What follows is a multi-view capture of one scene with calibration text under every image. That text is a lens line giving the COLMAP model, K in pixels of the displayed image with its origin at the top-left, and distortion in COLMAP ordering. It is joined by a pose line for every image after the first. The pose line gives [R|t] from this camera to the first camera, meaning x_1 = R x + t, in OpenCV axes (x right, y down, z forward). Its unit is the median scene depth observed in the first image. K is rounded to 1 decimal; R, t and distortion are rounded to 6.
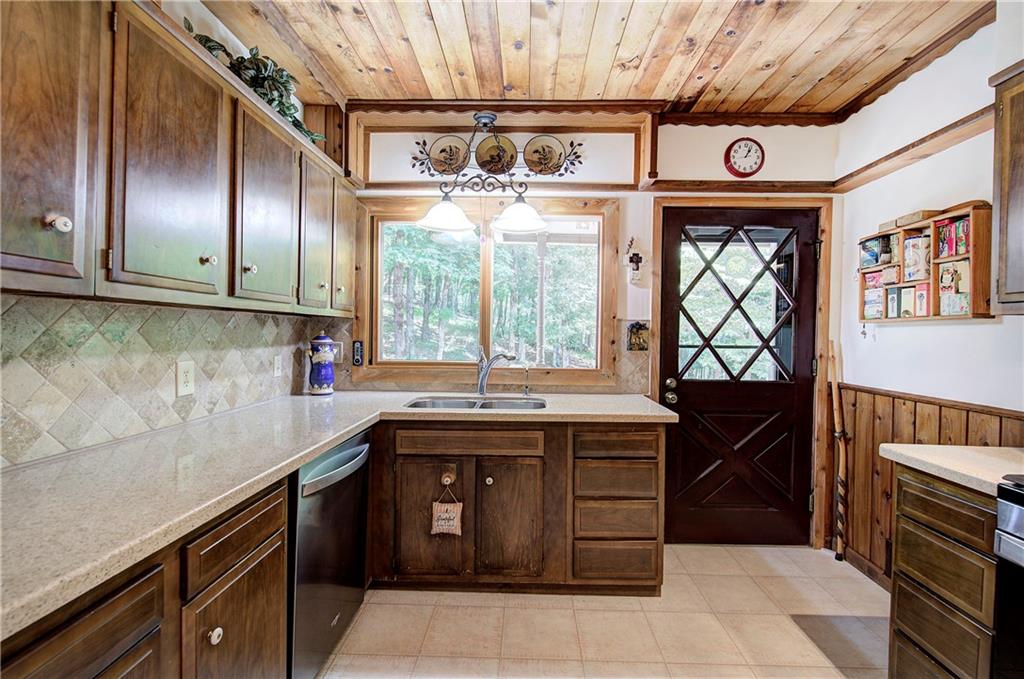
lens RADIAL K [[453.5, 0, 517.5], [0, 453.5, 337.0], [0, 0, 1]] dist [-0.000123, 0.000043]
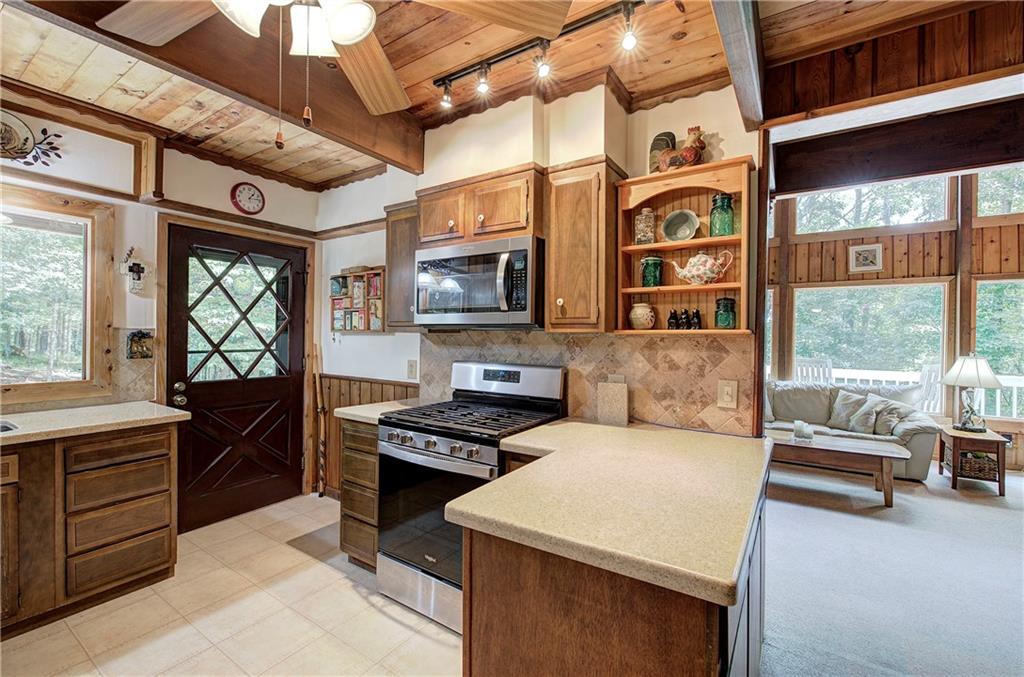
lens RADIAL K [[433.1, 0, 517.9], [0, 433.1, 337.3], [0, 0, 1]] dist [-0.002233, -0.000082]
pose [[0.529476, -0.012229, 0.848237, -0.119588], [0.004020, 0.999921, 0.011906, -0.027930], [-0.848316, -0.002894, 0.529483, -0.257947]]
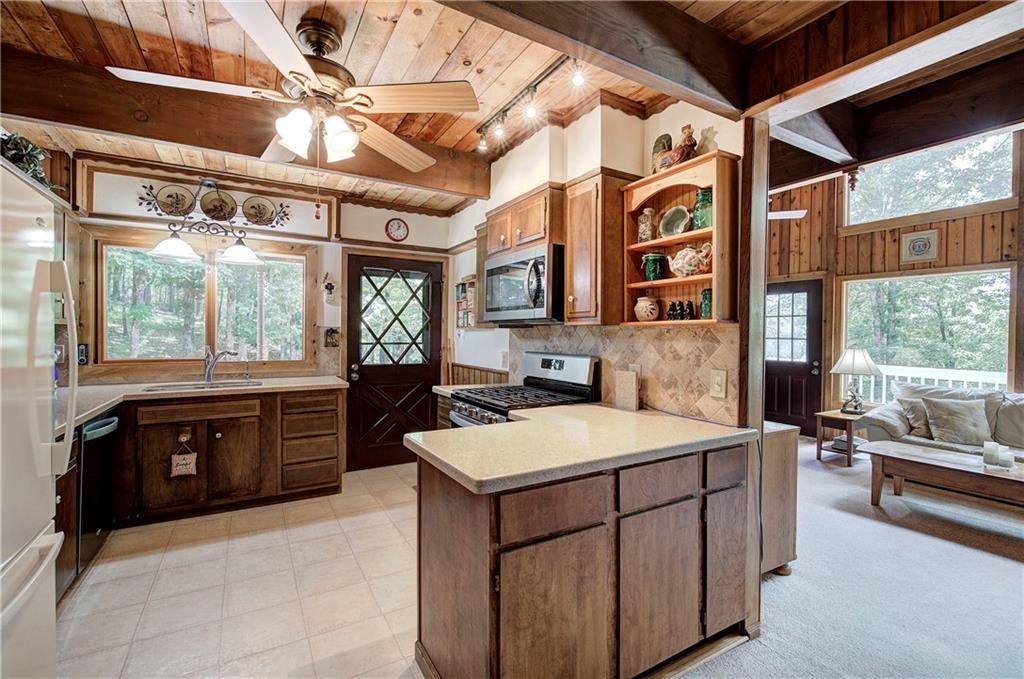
lens RADIAL K [[453.5, 0, 516.6], [0, 453.5, 337.3], [0, 0, 1]] dist [-0.000123, 0.000043]
pose [[0.850099, -0.010395, 0.526520, -0.008648], [0.007890, 0.999944, 0.007002, -0.008683], [-0.526564, -0.001798, 0.850134, -0.665407]]
